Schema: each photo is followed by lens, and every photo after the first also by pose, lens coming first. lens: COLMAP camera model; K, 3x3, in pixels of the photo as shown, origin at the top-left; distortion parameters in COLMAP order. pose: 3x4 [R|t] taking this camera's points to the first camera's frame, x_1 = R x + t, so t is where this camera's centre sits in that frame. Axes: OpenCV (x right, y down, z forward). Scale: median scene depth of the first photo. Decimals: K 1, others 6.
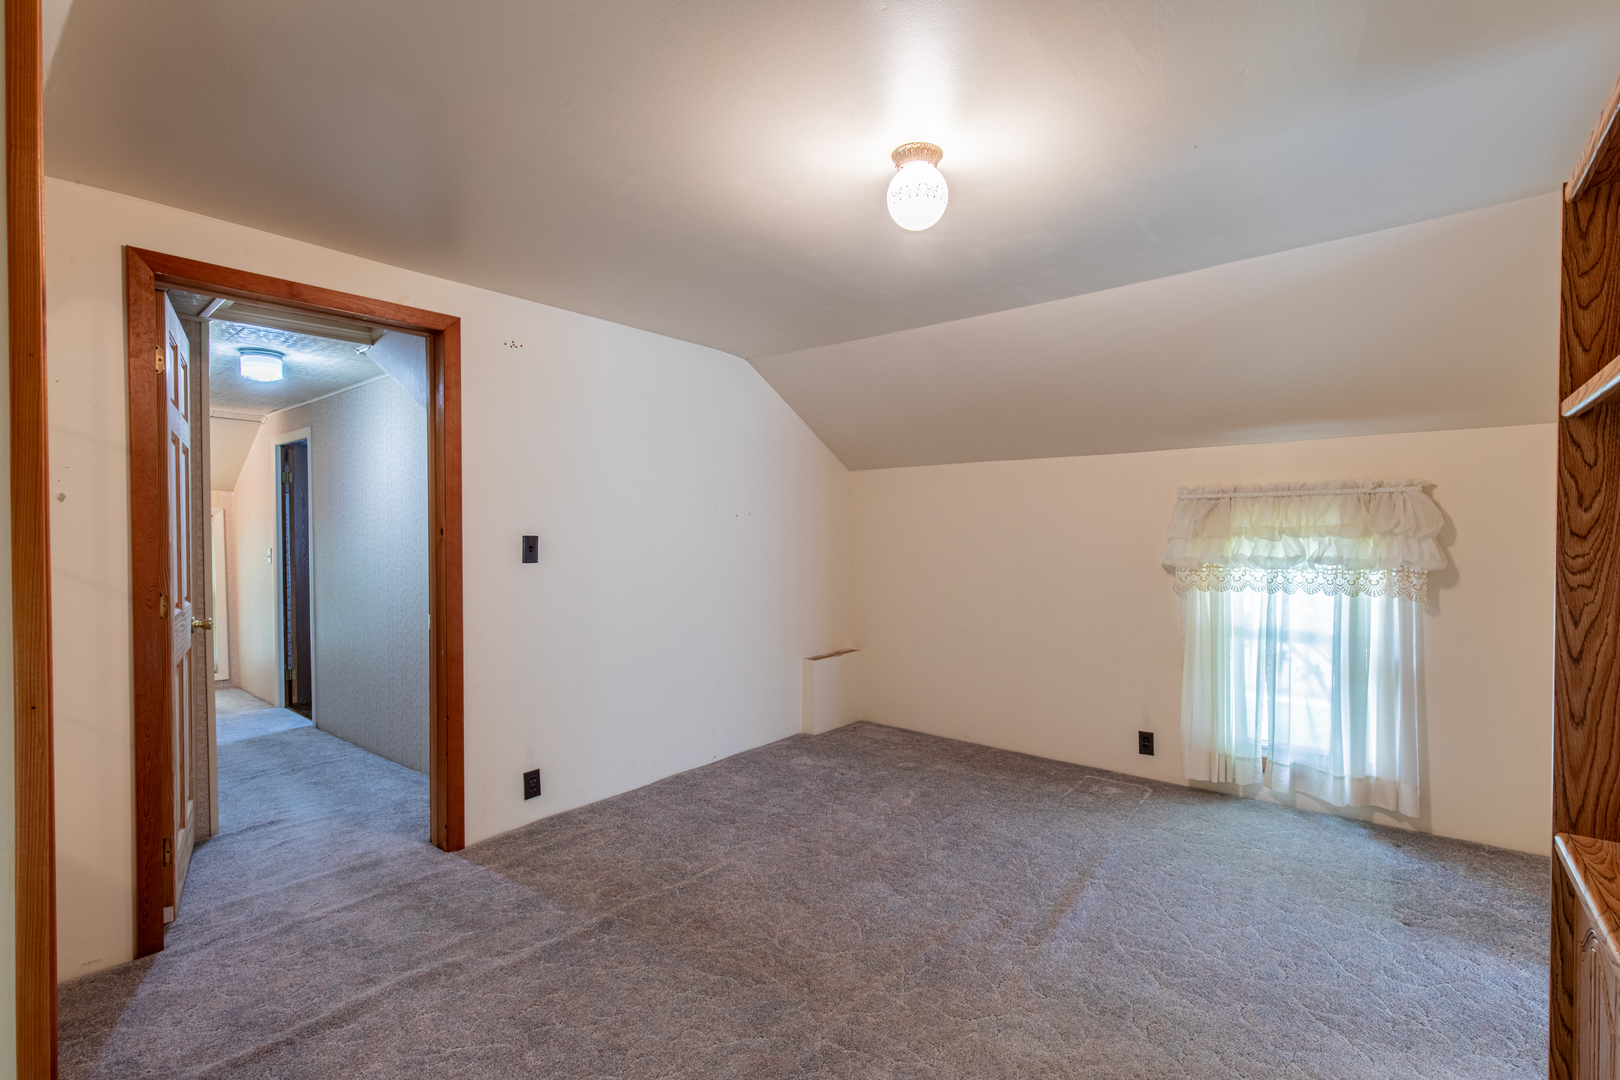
lens RADIAL K [[726.9, 0, 809.7], [0, 726.9, 538.8], [0, 0, 1]] dist [0.009996, -0.001706]
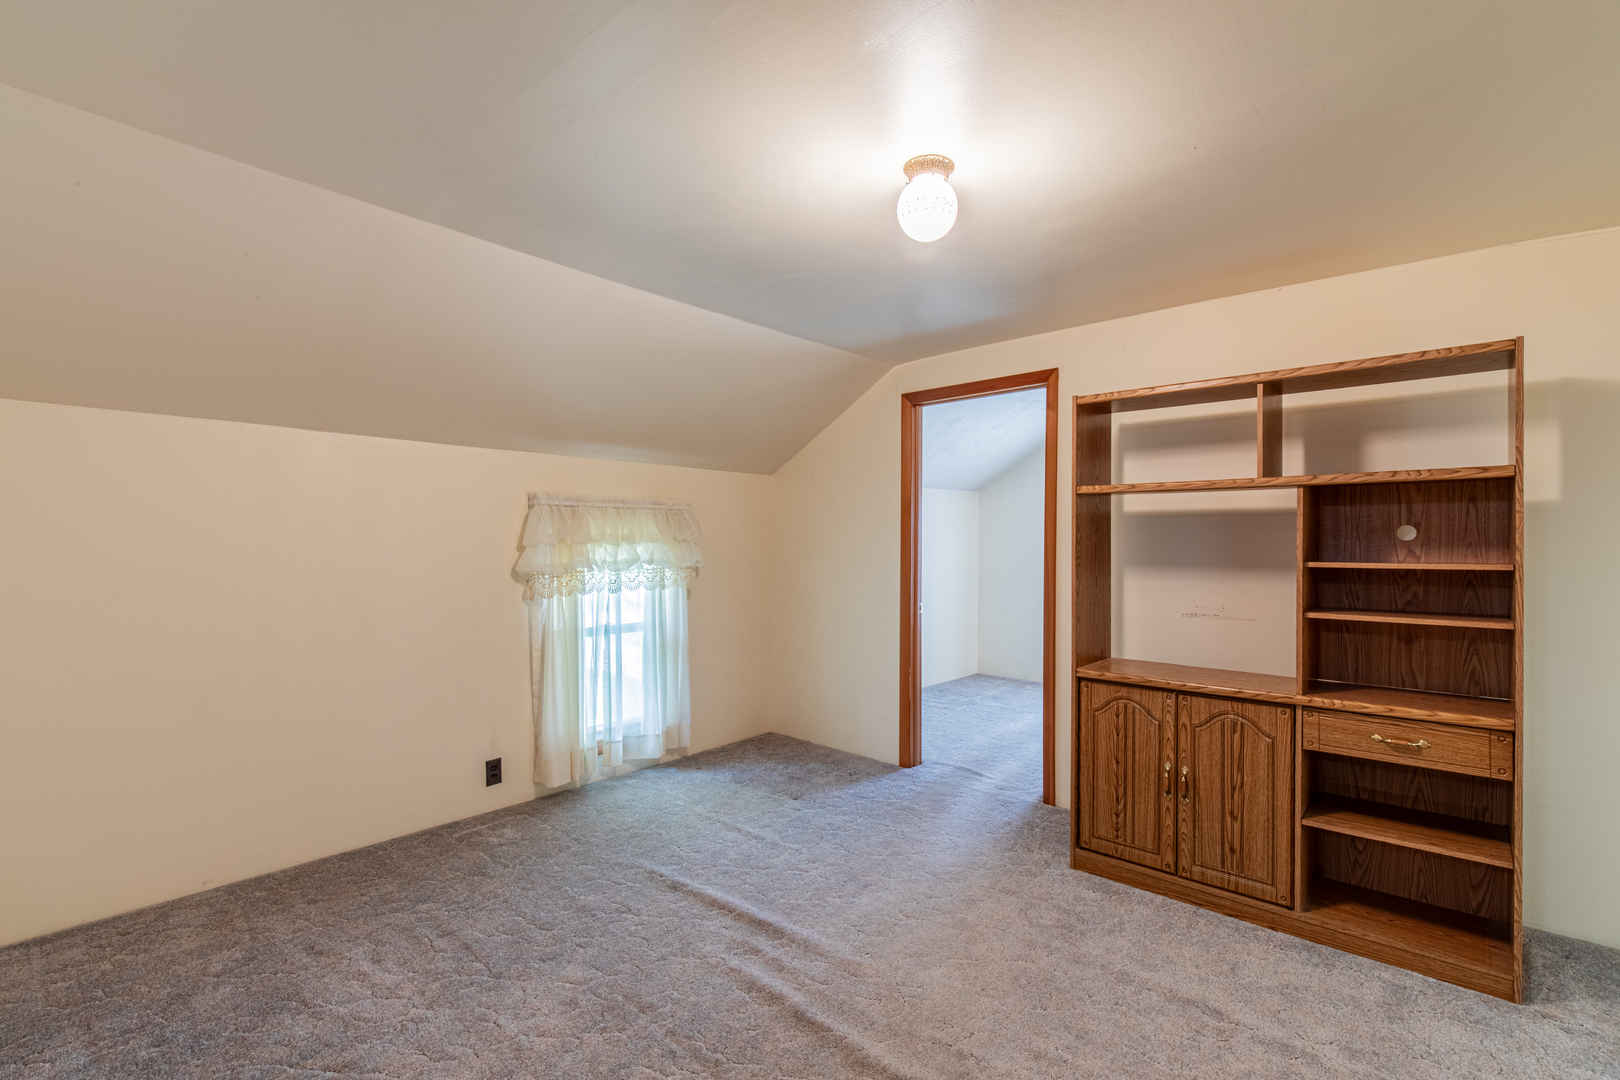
lens RADIAL K [[726.9, 0, 808.6], [0, 726.9, 545.9], [0, 0, 1]] dist [0.009996, -0.001706]
pose [[0.033800, 0.002495, 0.999426, -0.484759], [0.009784, 0.999948, -0.002827, 0.008227], [-0.999381, 0.009873, 0.033774, 0.655826]]
